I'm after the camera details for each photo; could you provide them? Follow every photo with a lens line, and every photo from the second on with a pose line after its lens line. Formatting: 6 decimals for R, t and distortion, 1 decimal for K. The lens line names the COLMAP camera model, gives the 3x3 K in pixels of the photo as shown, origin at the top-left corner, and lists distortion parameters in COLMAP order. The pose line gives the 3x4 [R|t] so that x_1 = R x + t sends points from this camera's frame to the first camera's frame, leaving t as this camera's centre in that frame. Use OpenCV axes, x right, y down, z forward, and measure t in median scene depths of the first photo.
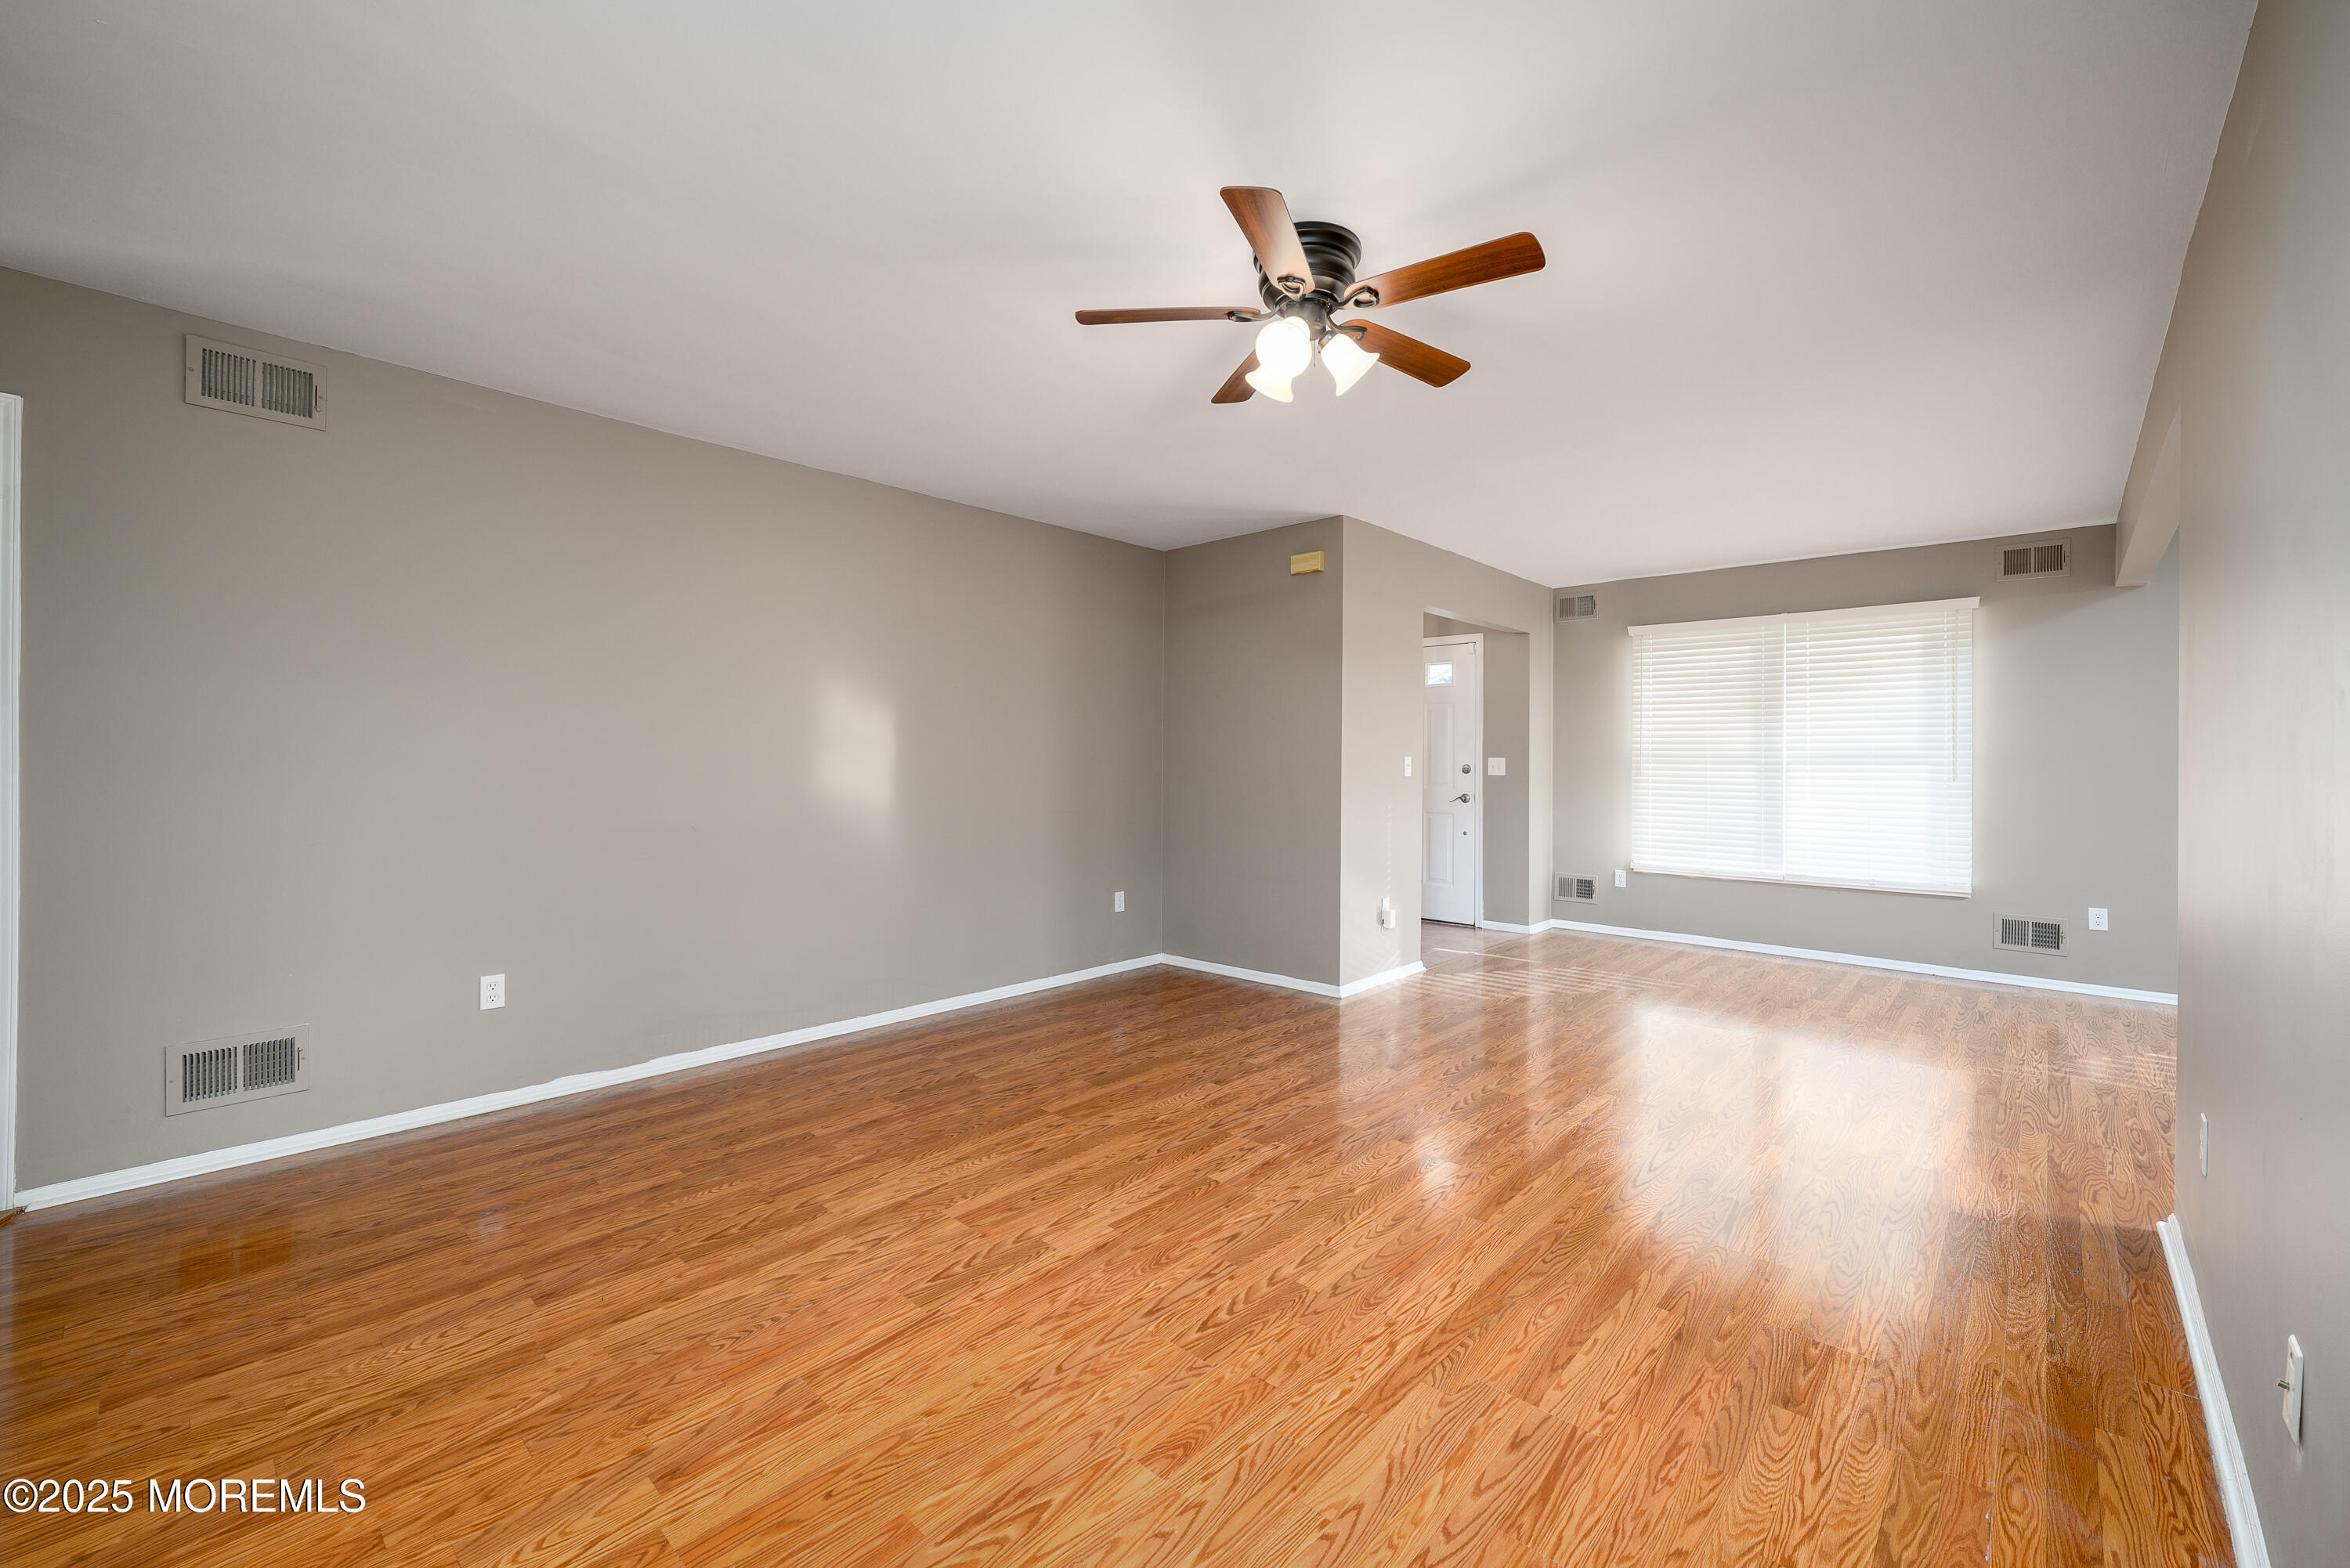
lens RADIAL K [[938.8, 0, 1186.0], [0, 938.8, 768.7], [0, 0, 1]] dist [-0.001151, -0.000090]
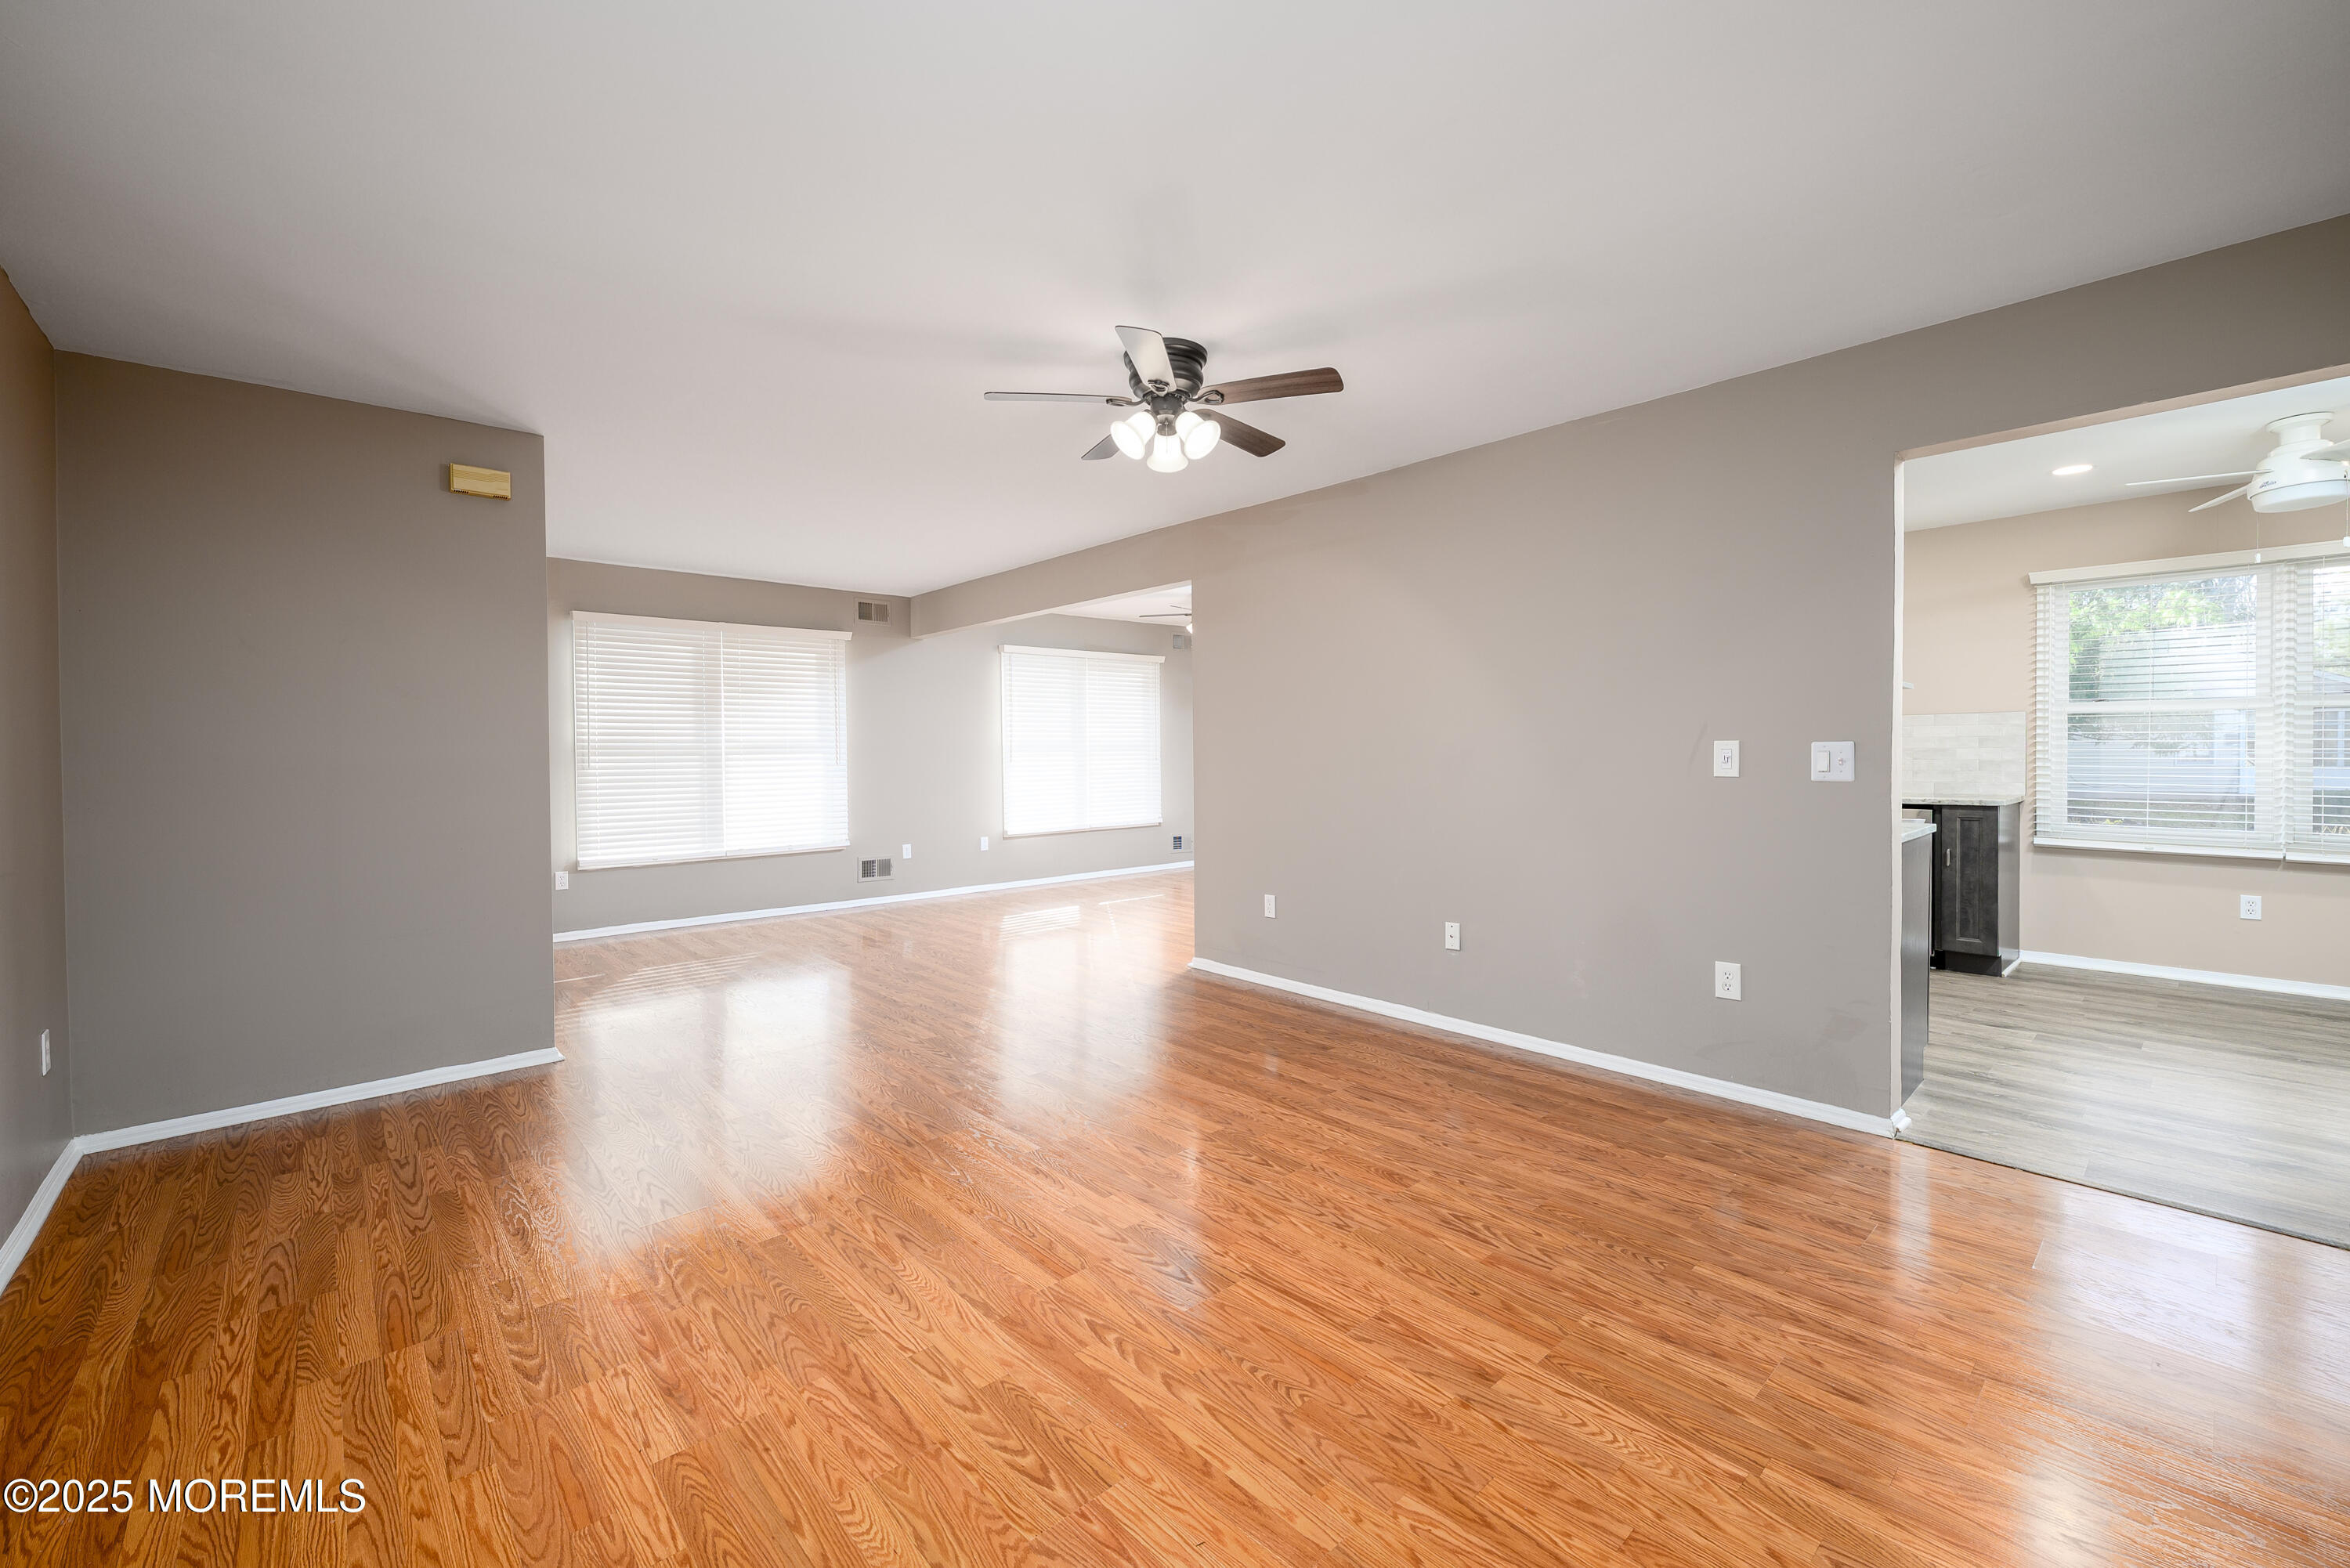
lens RADIAL K [[938.8, 0, 1189.5], [0, 938.8, 763.4], [0, 0, 1]] dist [-0.001151, -0.000090]
pose [[0.098676, -0.020904, 0.994900, -1.378307], [0.017327, 0.999664, 0.019285, -0.019769], [-0.994969, 0.015335, 0.099005, 0.992692]]
